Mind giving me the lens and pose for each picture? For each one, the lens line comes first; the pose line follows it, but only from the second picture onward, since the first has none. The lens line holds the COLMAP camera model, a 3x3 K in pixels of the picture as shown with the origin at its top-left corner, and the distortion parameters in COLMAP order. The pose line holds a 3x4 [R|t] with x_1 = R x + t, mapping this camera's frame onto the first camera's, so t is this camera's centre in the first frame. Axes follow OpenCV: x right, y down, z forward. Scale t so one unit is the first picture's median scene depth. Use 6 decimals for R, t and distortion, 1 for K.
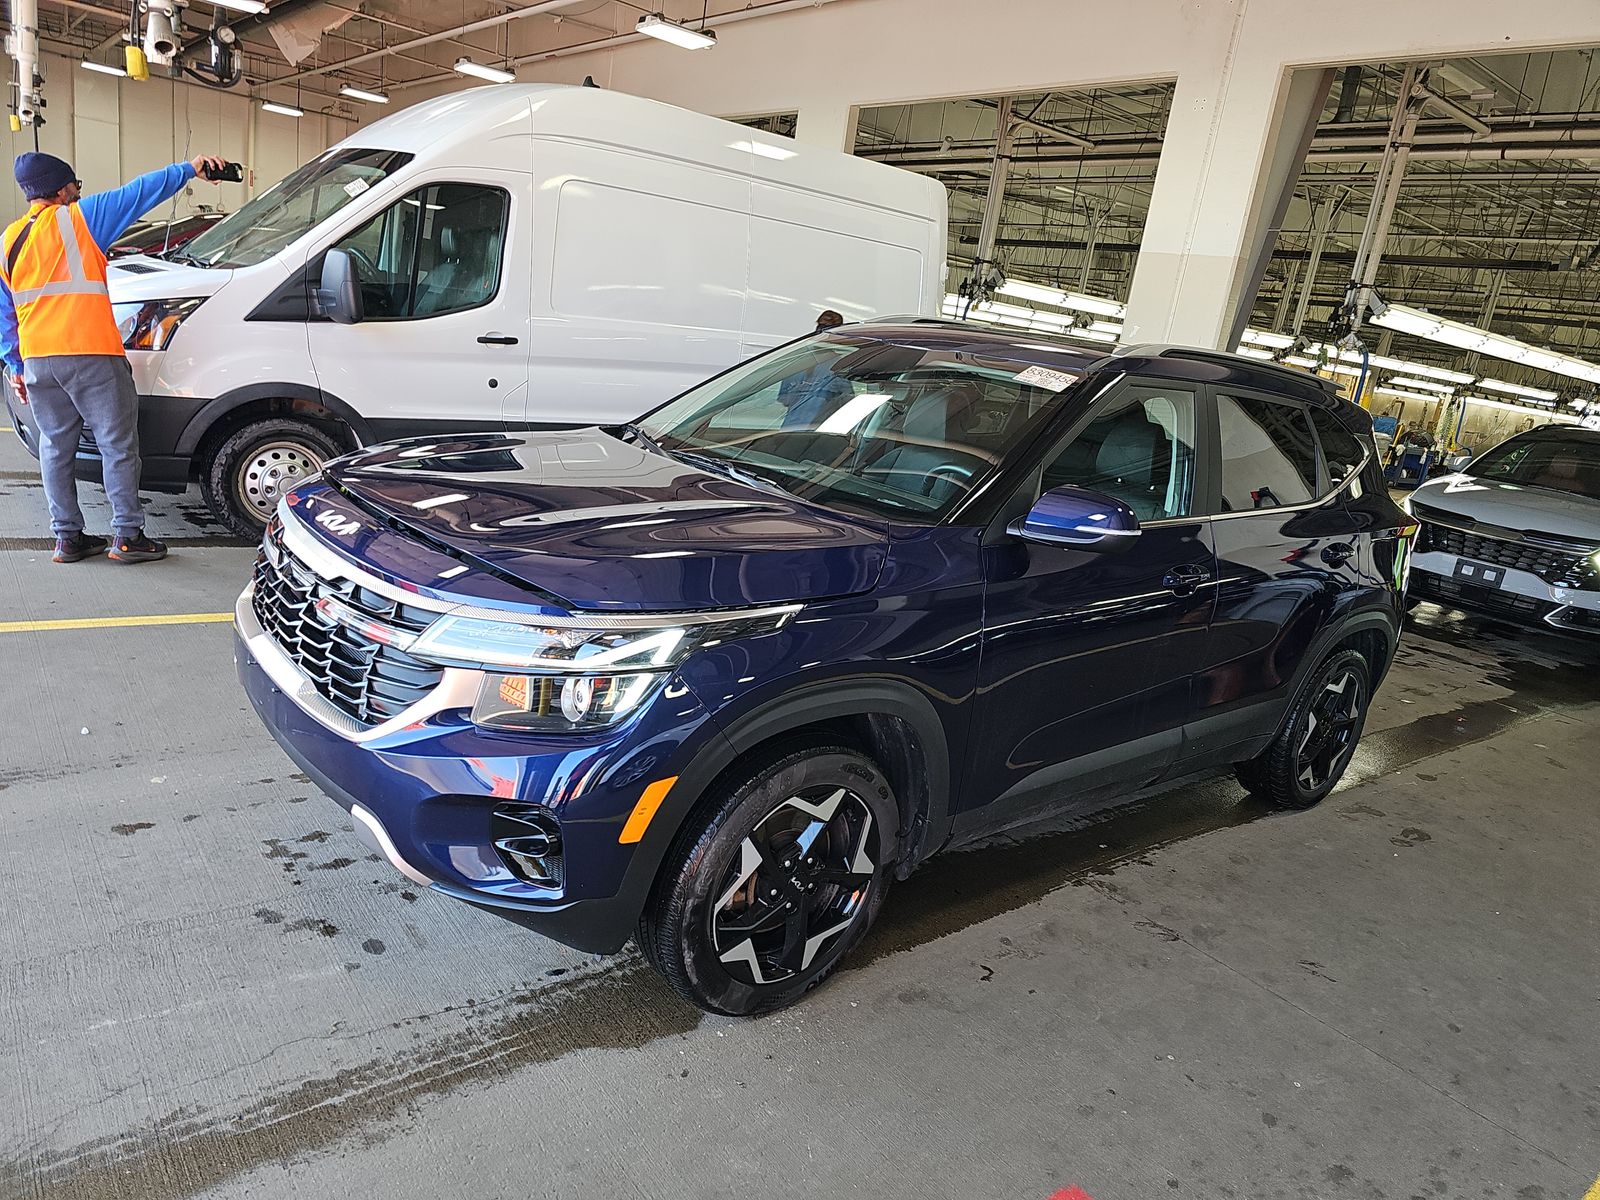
lens RADIAL K [[1048.5, 0, 798.8], [0, 1048.5, 612.2], [0, 0, 1]] dist [0.022204, -0.017423]
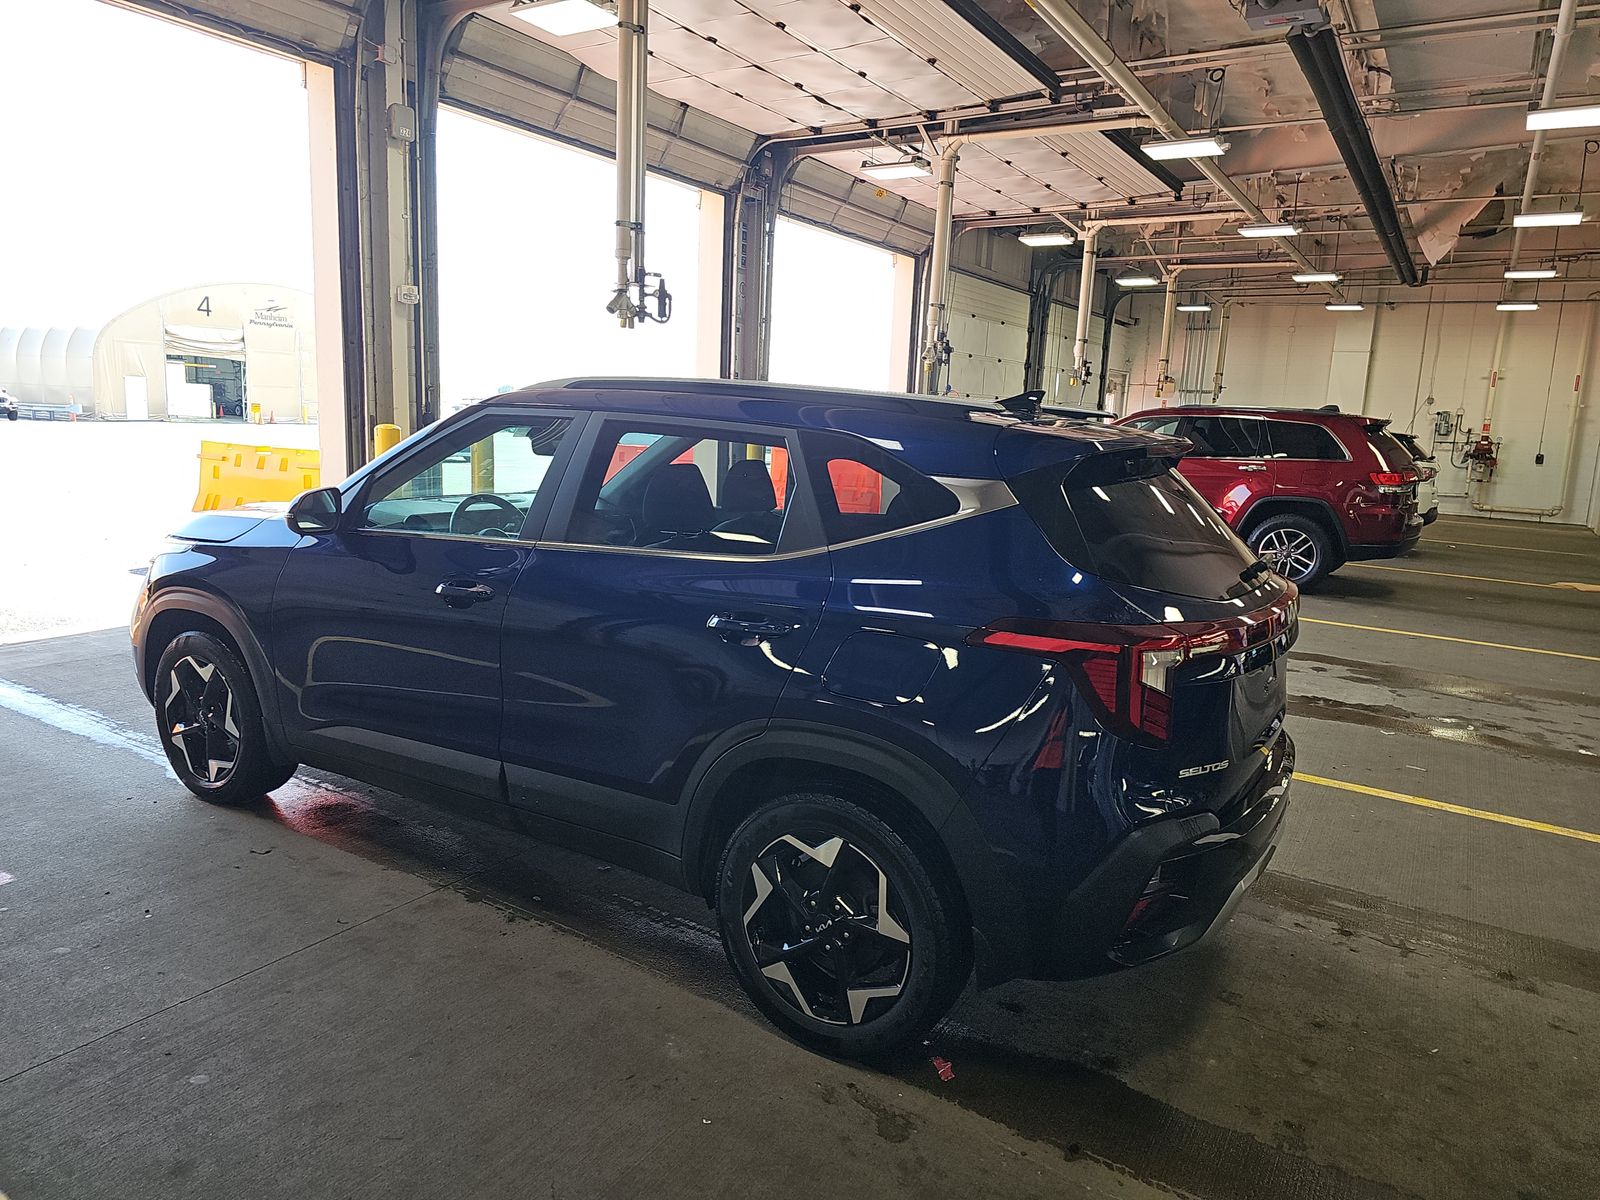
lens RADIAL K [[1048.5, 0, 791.9], [0, 1048.5, 597.2], [0, 0, 1]] dist [0.022204, -0.017423]
pose [[0.313072, 0.034791, -0.949092, 1.585304], [-0.245974, 0.968201, -0.045647, -0.070229], [0.917324, 0.247743, 0.311674, 1.071104]]
